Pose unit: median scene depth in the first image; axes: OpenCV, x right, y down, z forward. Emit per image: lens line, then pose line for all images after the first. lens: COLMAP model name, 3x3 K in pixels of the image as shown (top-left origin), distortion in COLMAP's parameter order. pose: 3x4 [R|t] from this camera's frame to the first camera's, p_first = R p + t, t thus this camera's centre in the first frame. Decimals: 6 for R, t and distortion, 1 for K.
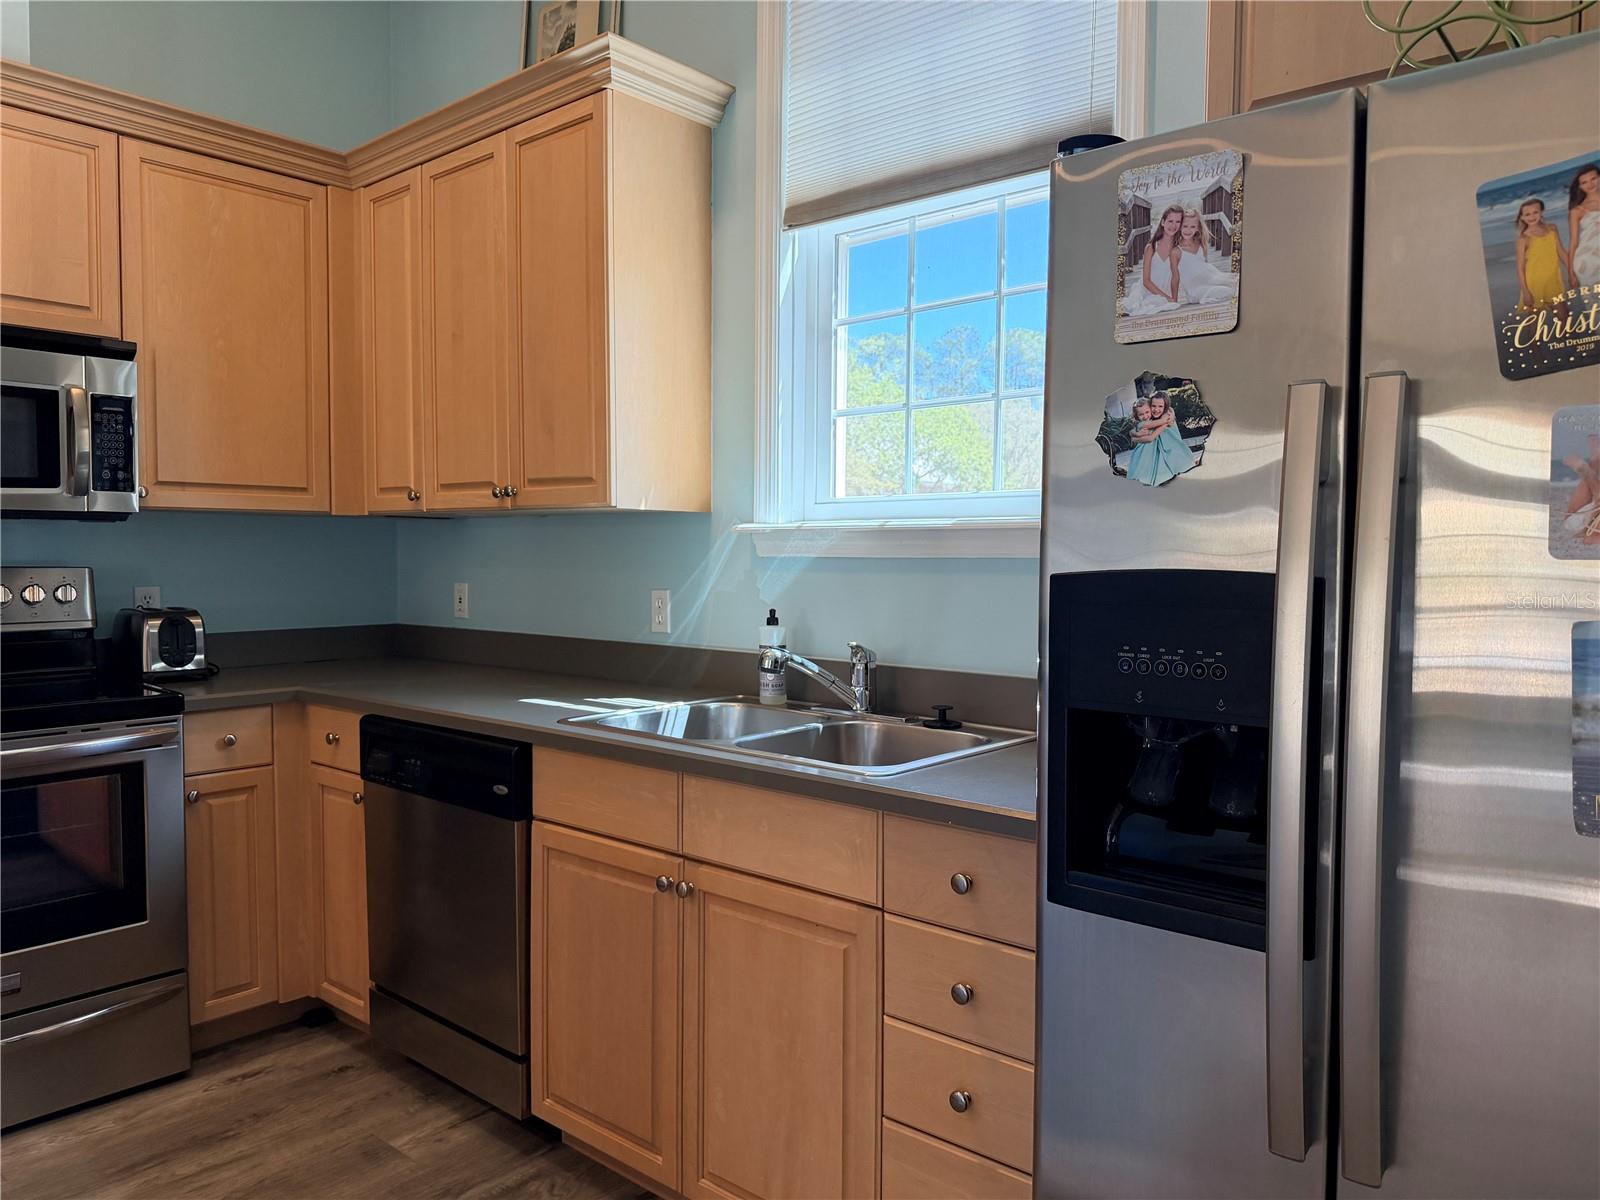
lens RADIAL K [[1119.4, 0, 811.4], [0, 1119.4, 610.6], [0, 0, 1]] dist [0.061294, -0.081979]
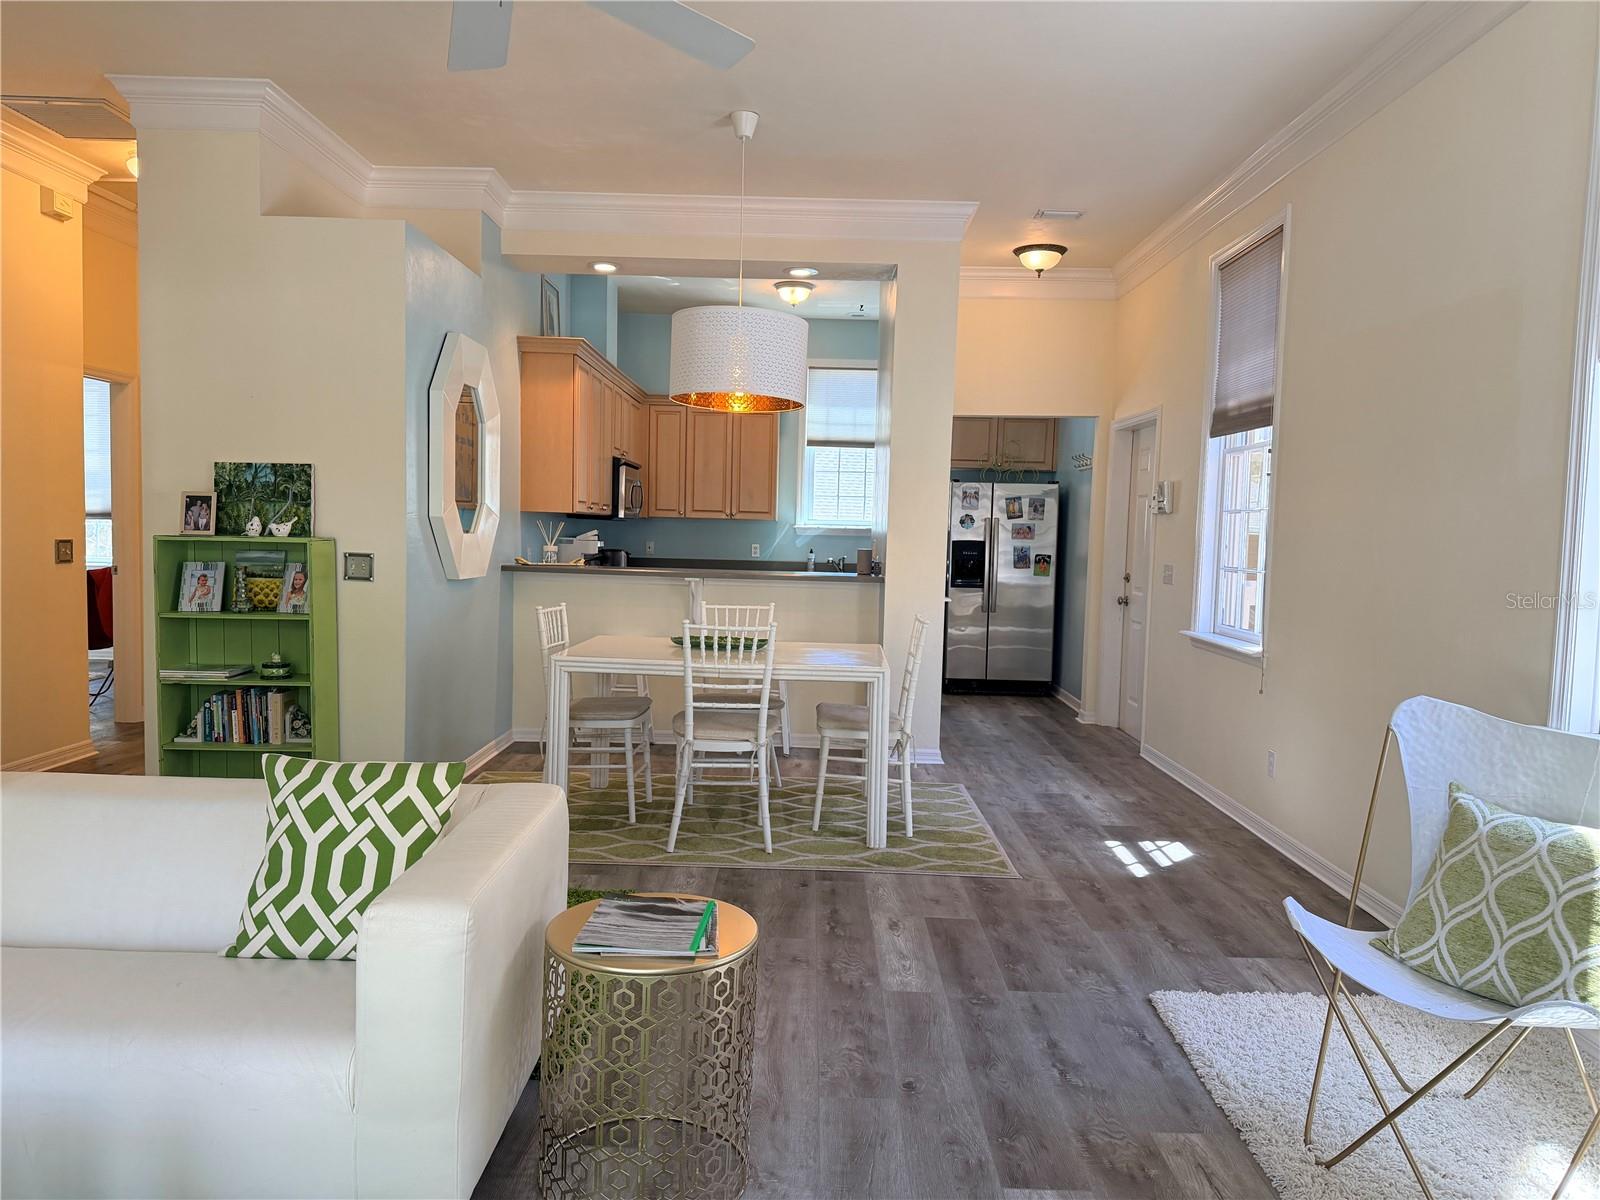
lens RADIAL K [[1119.4, 0, 795.9], [0, 1119.4, 598.0], [0, 0, 1]] dist [0.061294, -0.081979]
pose [[0.763302, -0.027289, 0.645466, -2.540505], [0.010937, 0.999510, 0.029324, 0.053831], [-0.645950, -0.015324, 0.763226, -1.864565]]
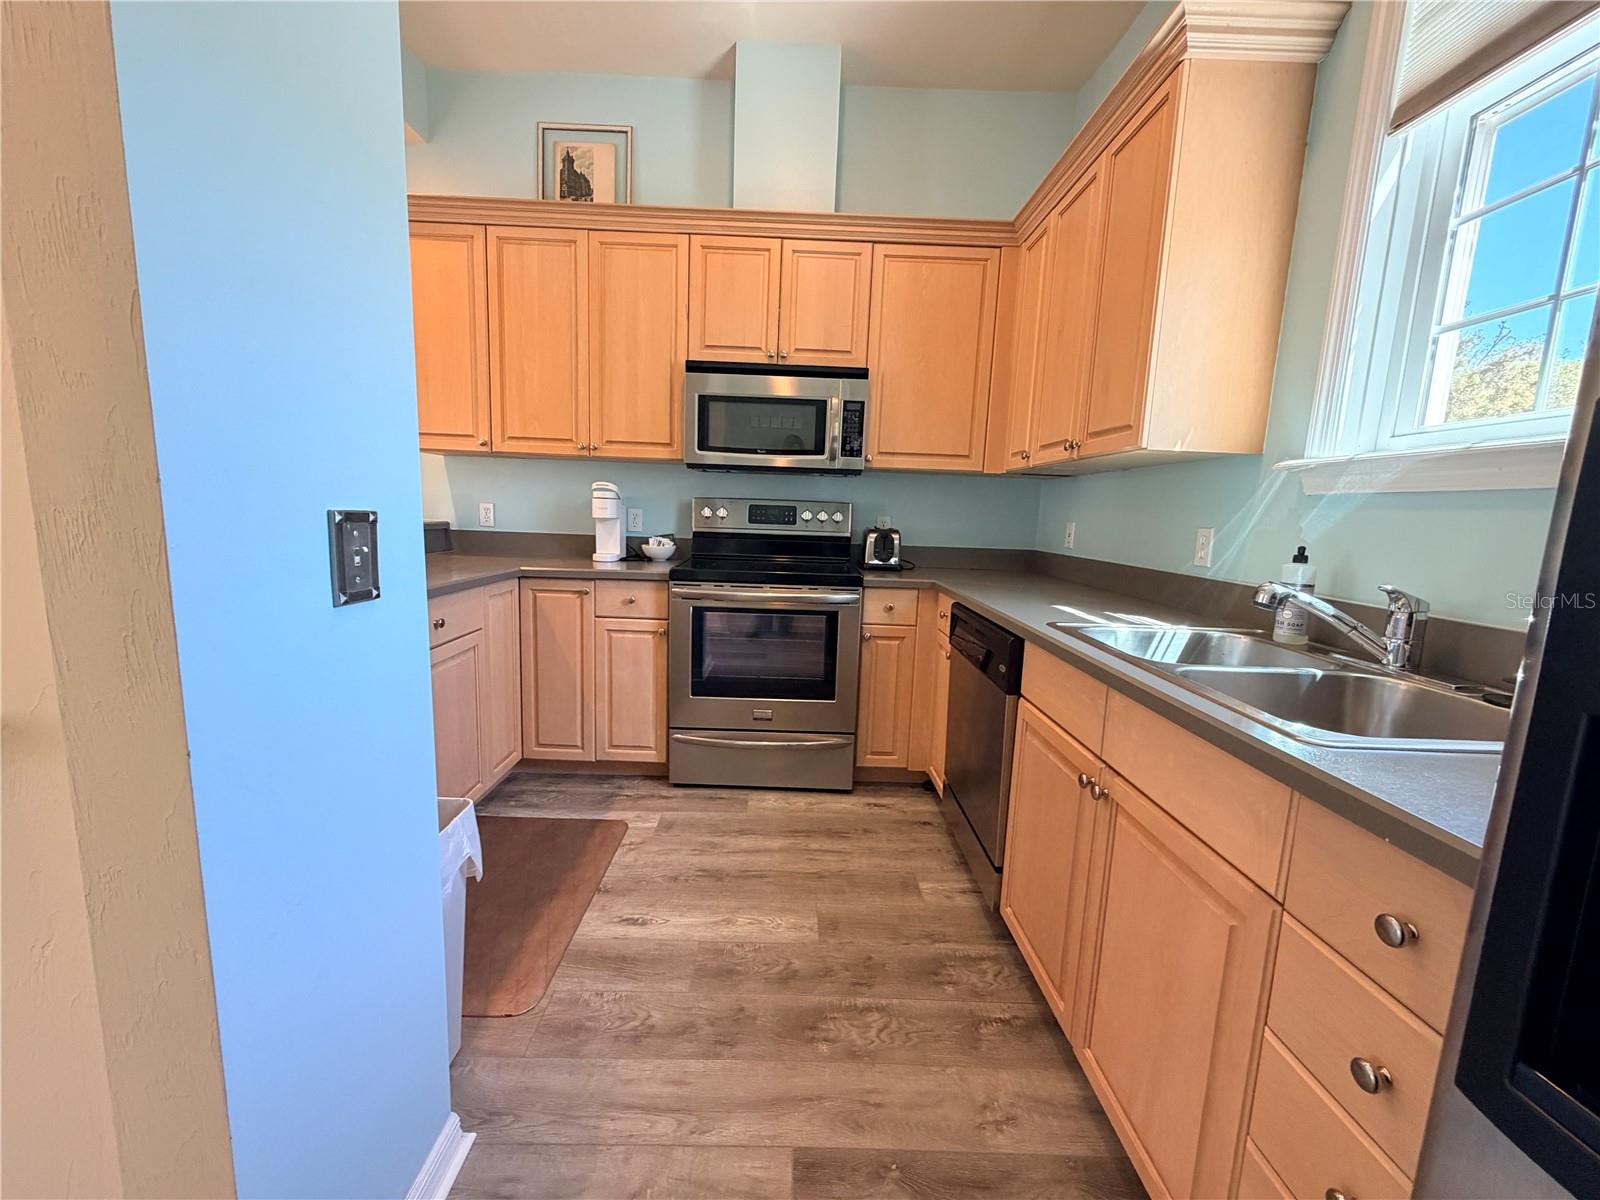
lens RADIAL K [[642.4, 0, 786.4], [0, 642.4, 600.8], [0, 0, 1]] dist [-0.002330, 0.000056]
pose [[0.646201, 0.126575, -0.752598, 0.102990], [-0.072699, 0.991875, 0.104397, 0.020075], [0.759697, -0.012748, 0.650152, 0.299895]]
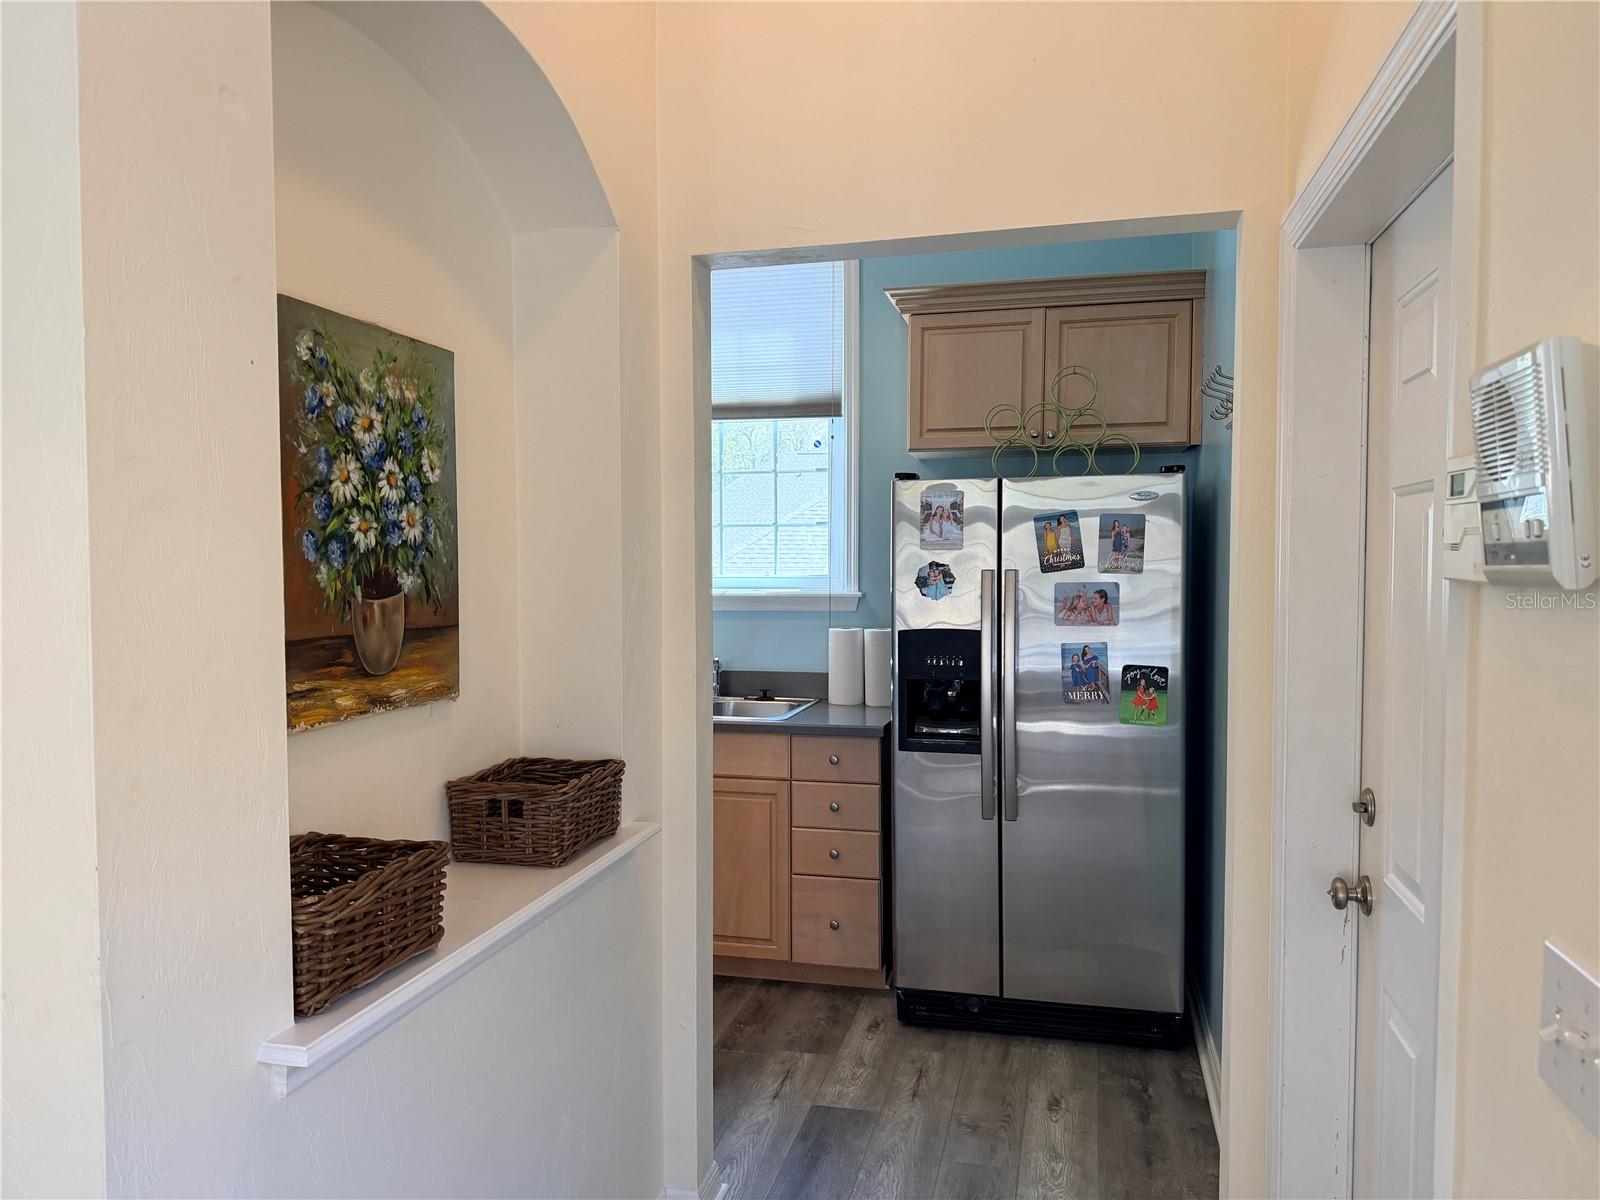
lens RADIAL K [[1119.4, 0, 790.9], [0, 1119.4, 592.3], [0, 0, 1]] dist [0.061294, -0.081979]
pose [[0.897894, -0.019477, 0.439780, -0.609223], [0.026325, 0.999609, -0.009476, -0.054549], [-0.439423, 0.020086, 0.898056, -0.666257]]
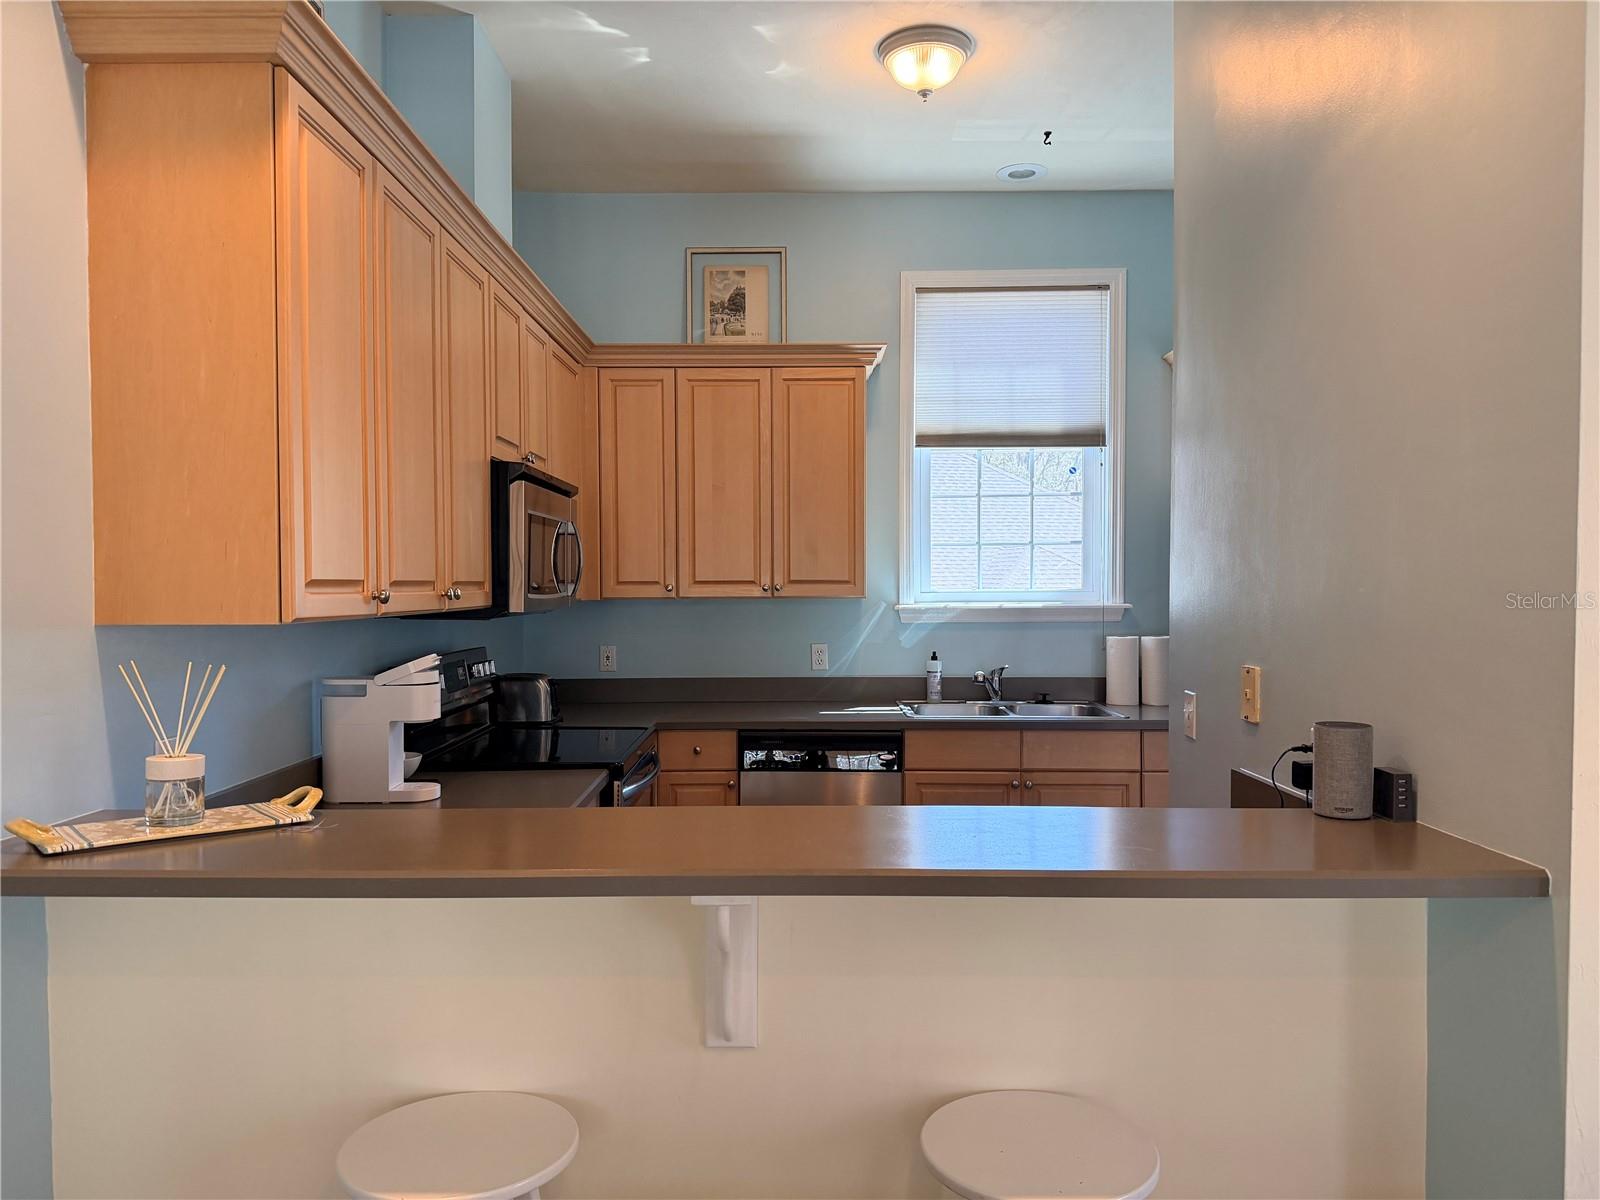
lens RADIAL K [[1119.4, 0, 791.2], [0, 1119.4, 611.6], [0, 0, 1]] dist [0.061294, -0.081979]
pose [[0.760539, -0.027364, 0.648716, -1.441104], [0.041691, 0.999108, -0.006734, -0.065730], [-0.647953, 0.032167, 0.761001, -0.267488]]
